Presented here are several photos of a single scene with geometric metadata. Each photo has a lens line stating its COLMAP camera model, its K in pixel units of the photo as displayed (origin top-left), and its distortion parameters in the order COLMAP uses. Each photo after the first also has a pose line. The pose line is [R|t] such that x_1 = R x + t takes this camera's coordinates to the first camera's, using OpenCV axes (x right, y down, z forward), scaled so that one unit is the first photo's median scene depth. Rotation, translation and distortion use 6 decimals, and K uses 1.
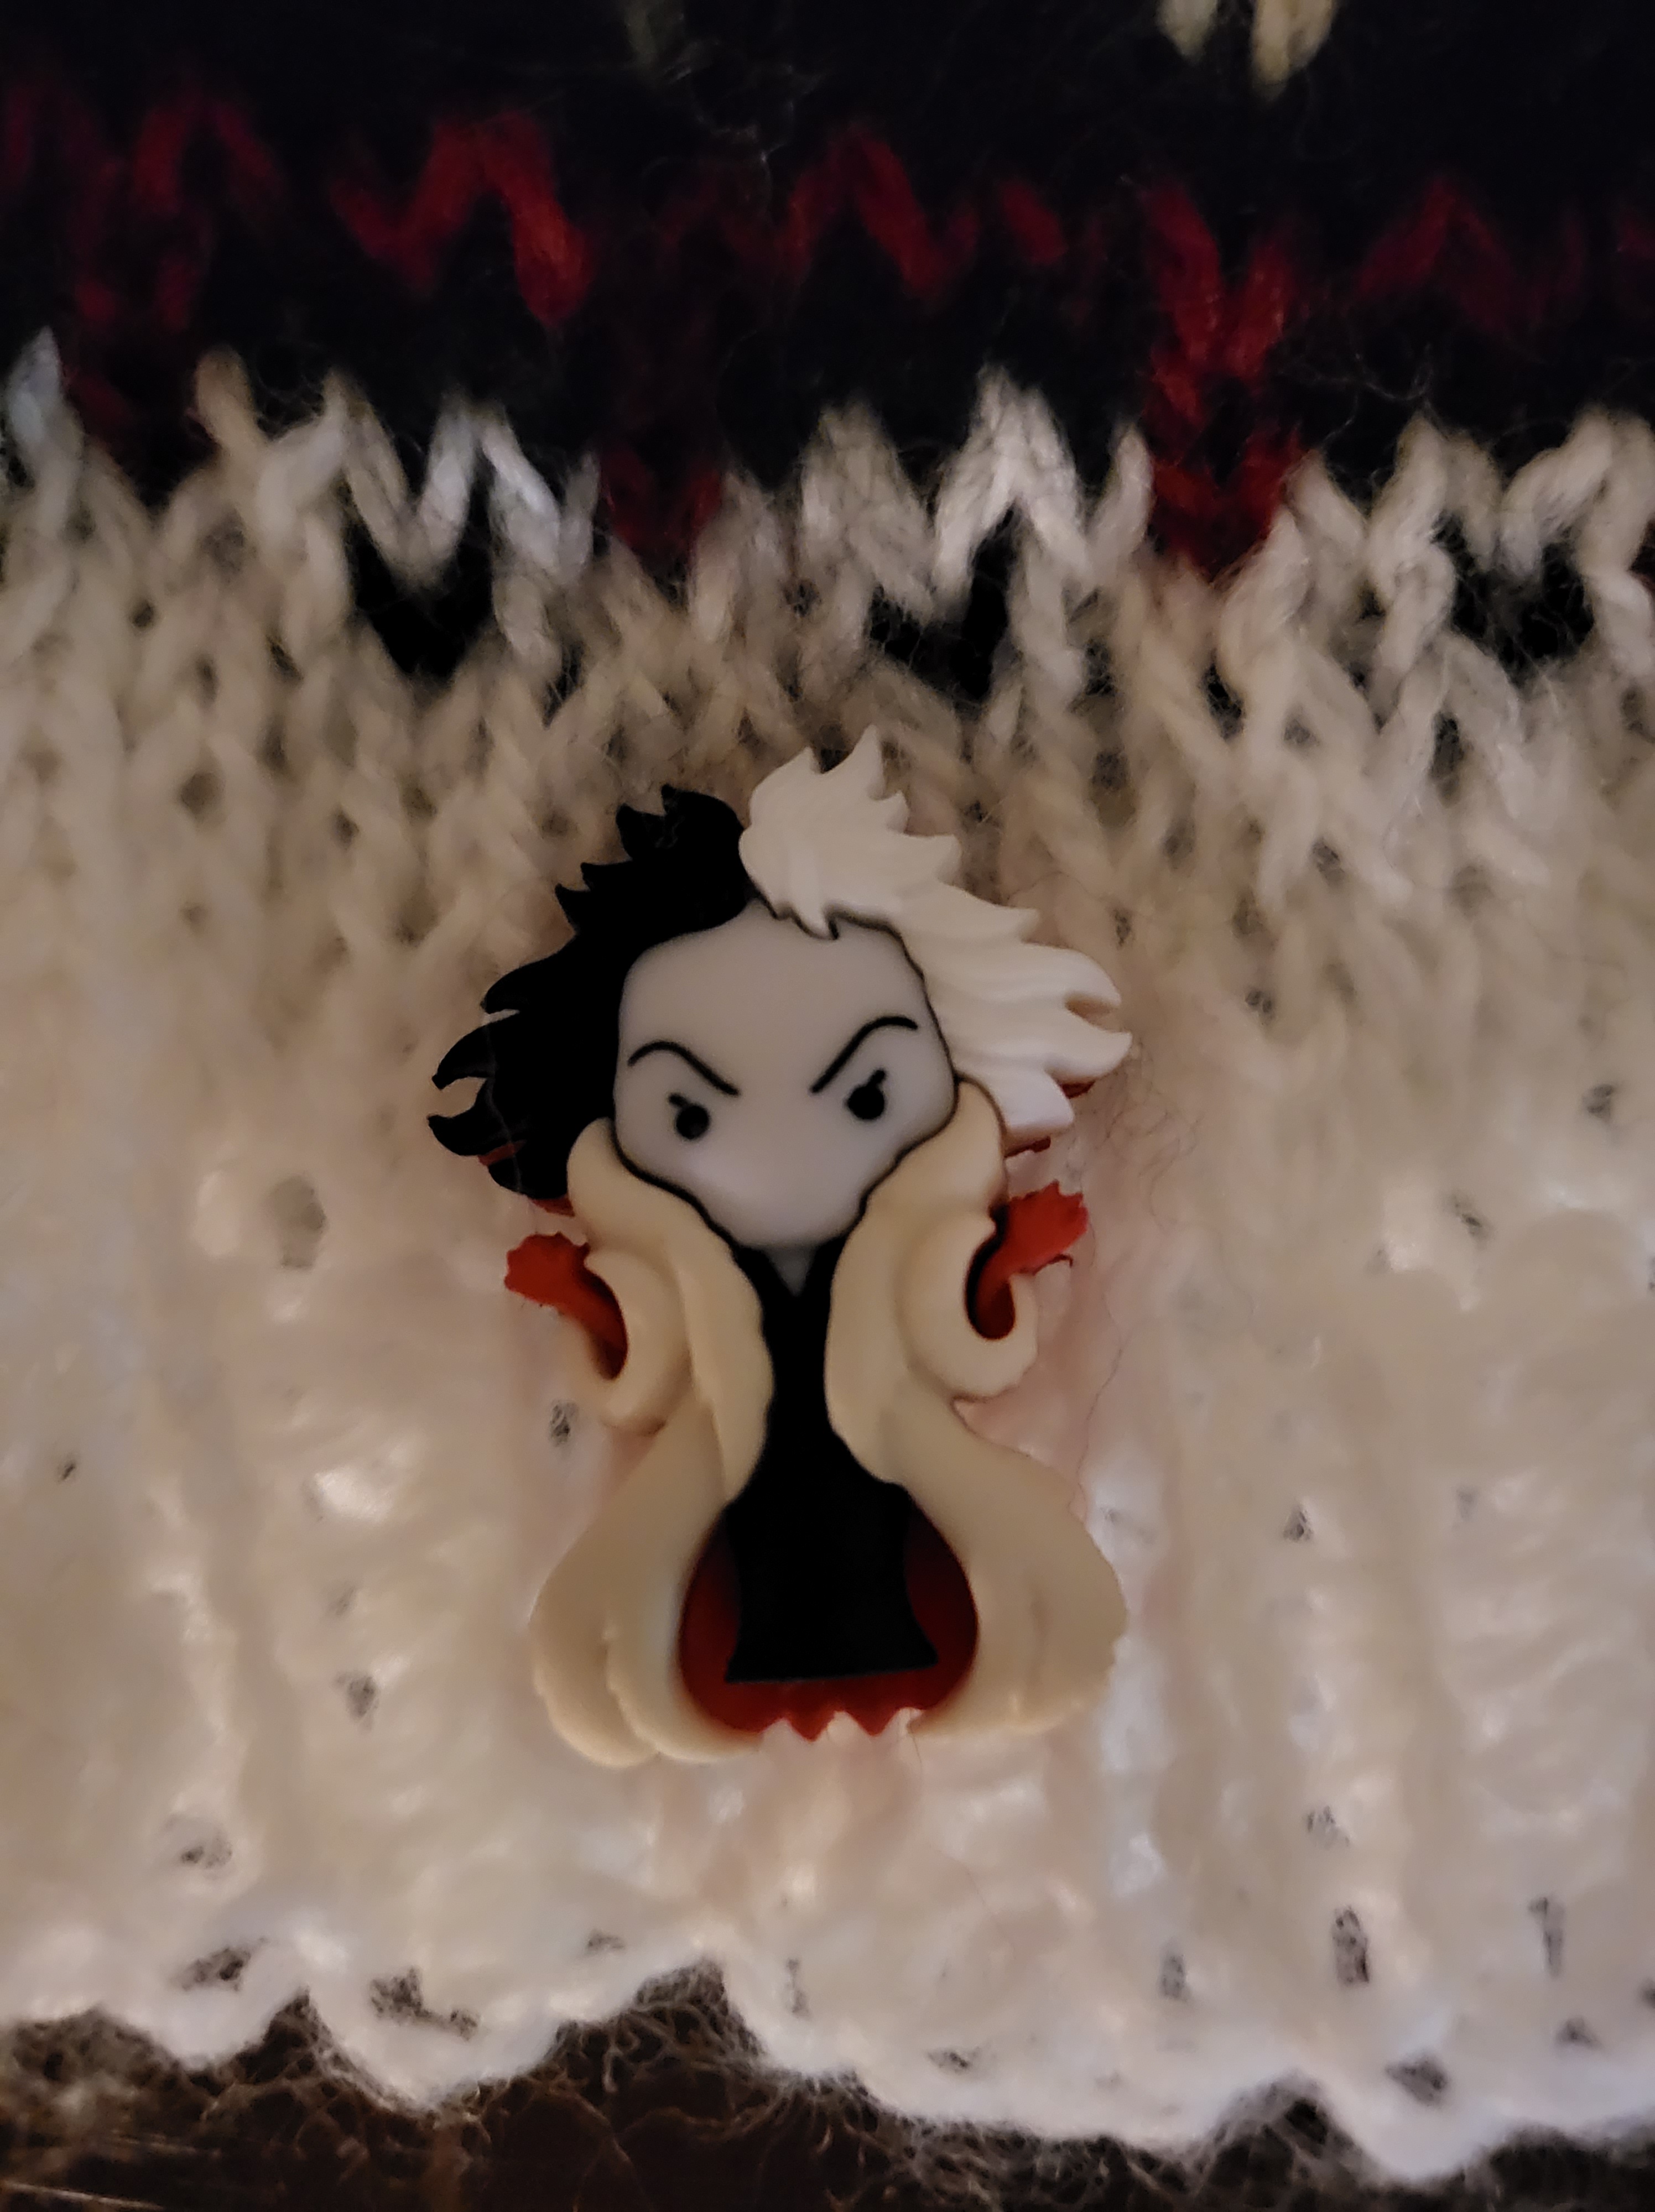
lens RADIAL K [[1881.3, 0, 812.2], [0, 1881.3, 1034.5], [0, 0, 1]] dist [-0.104231, 0.151921]
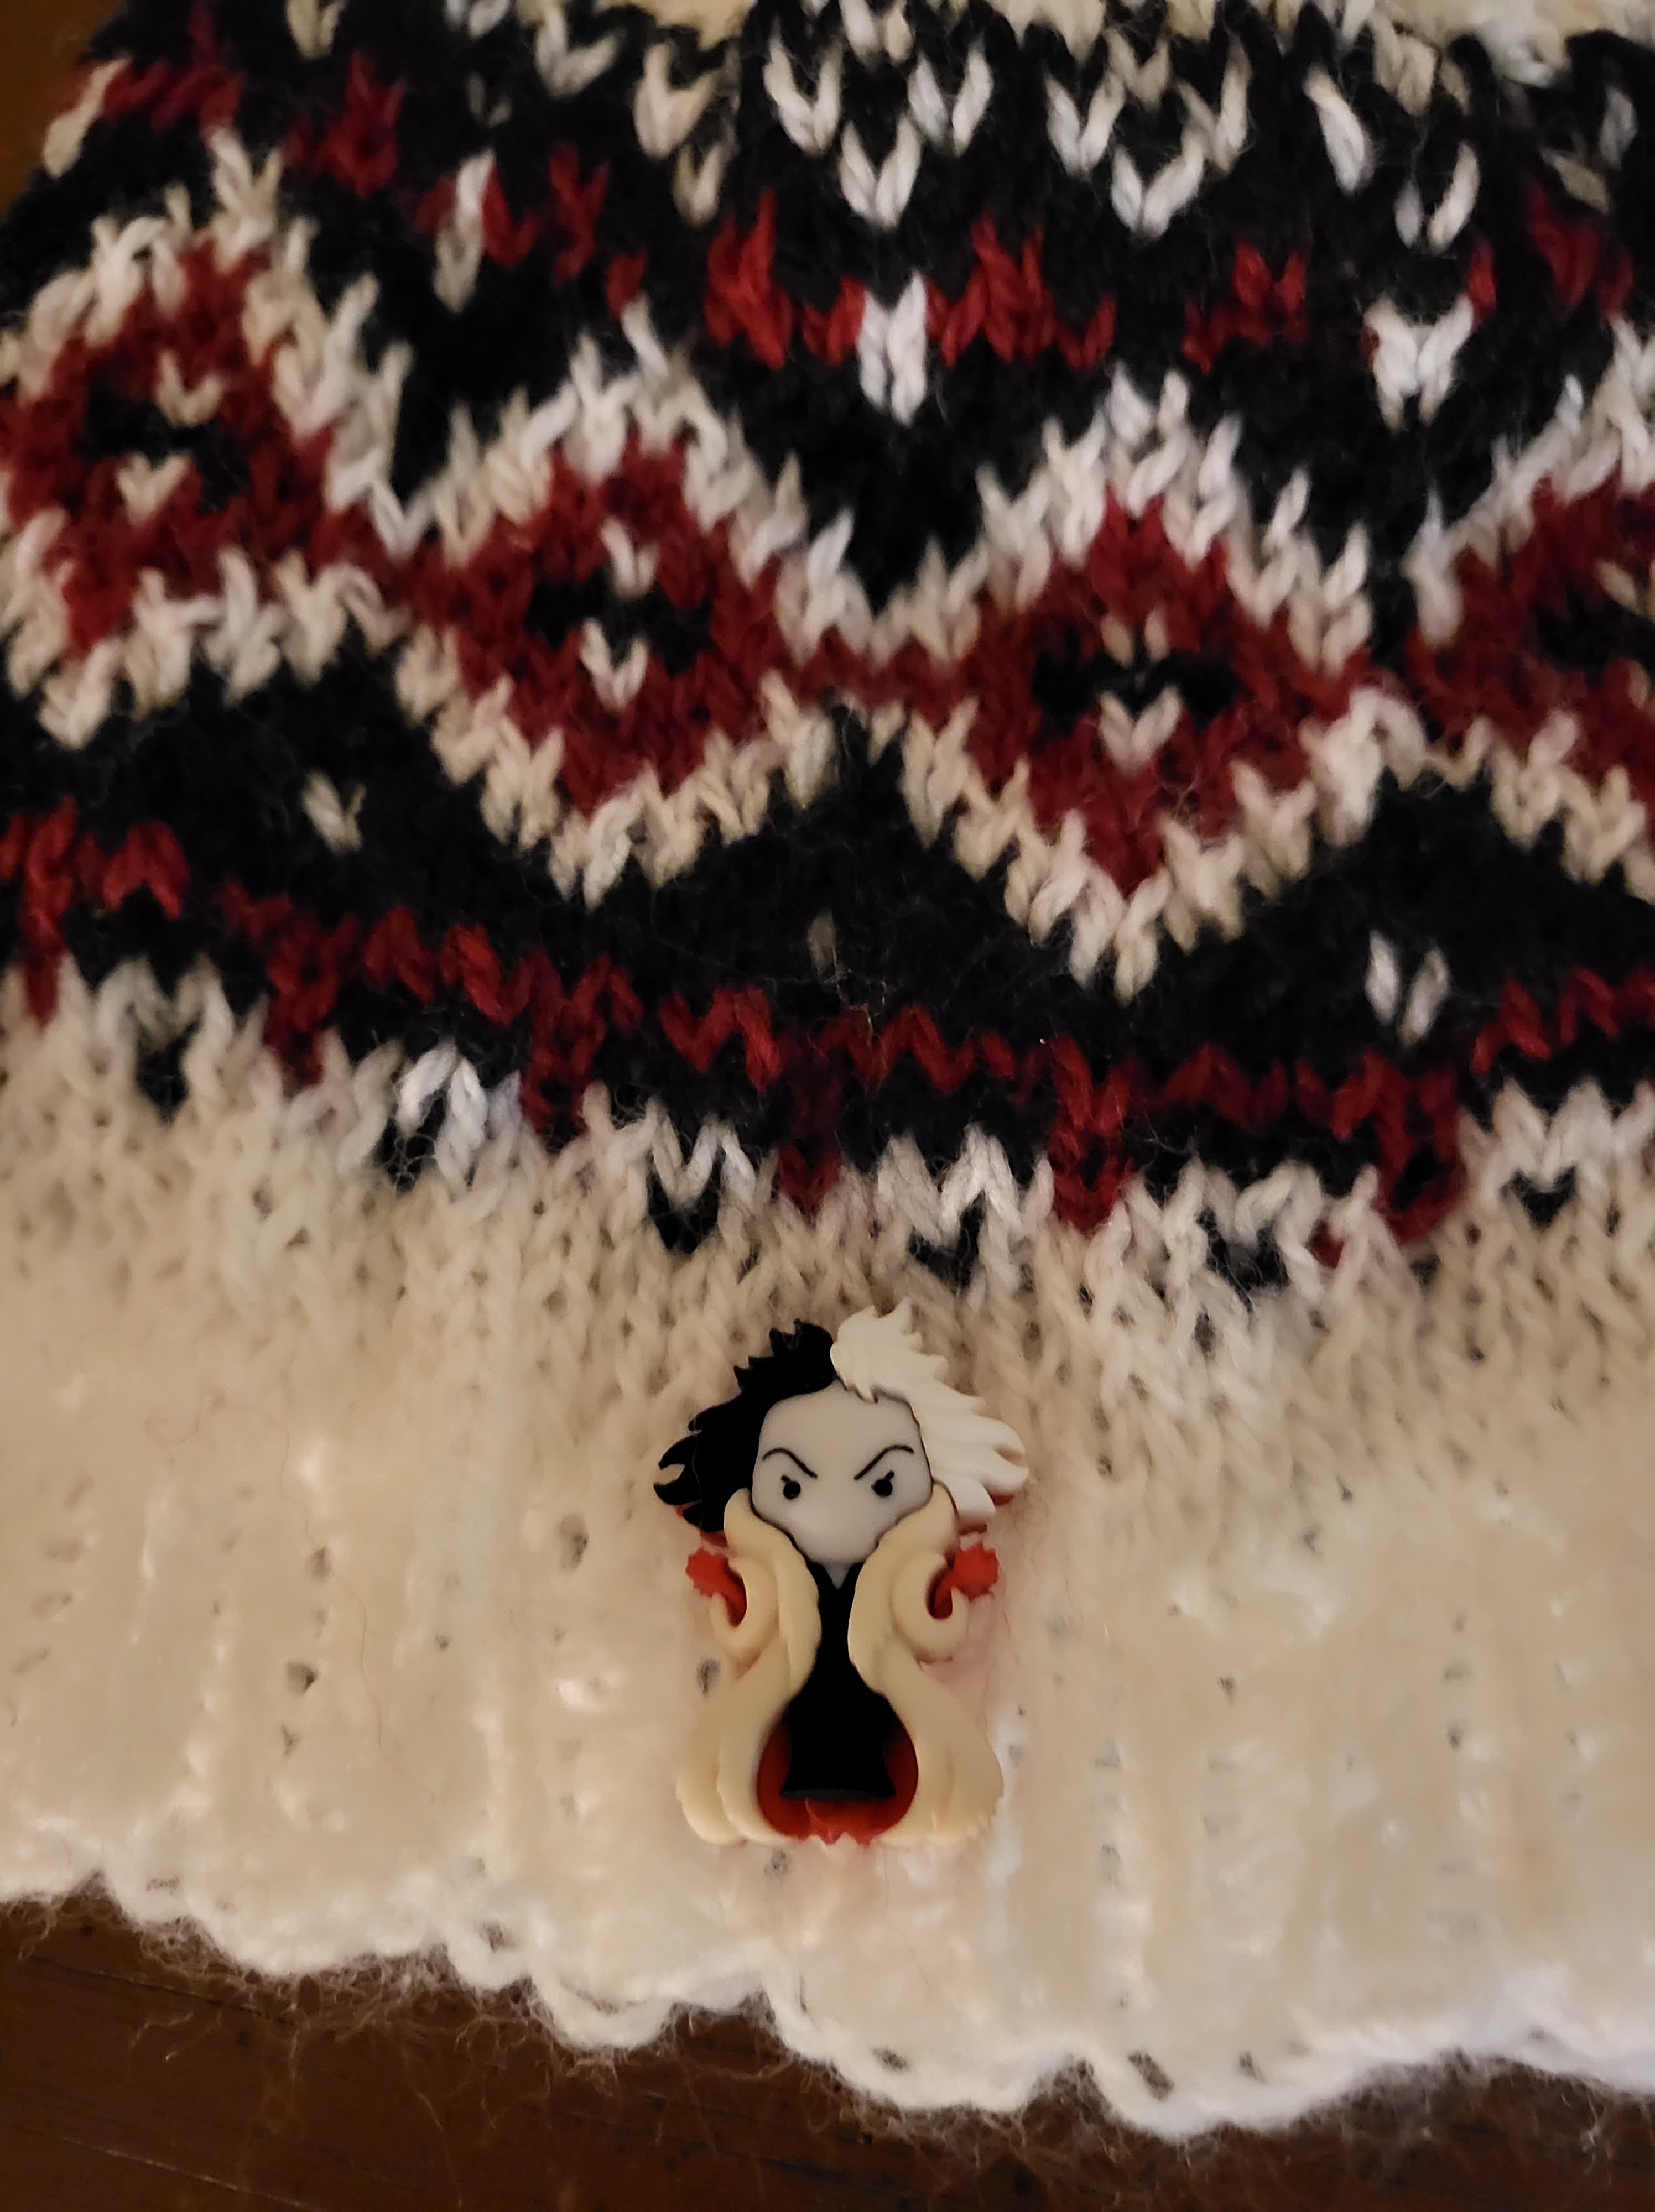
lens RADIAL K [[1881.3, 0, 812.2], [0, 1881.3, 1034.5], [0, 0, 1]] dist [-0.104231, 0.151921]
pose [[0.992671, 0.066726, -0.100755, 0.115353], [-0.095004, 0.946178, -0.309389, 0.190371], [0.074688, 0.316694, 0.945583, -0.936256]]
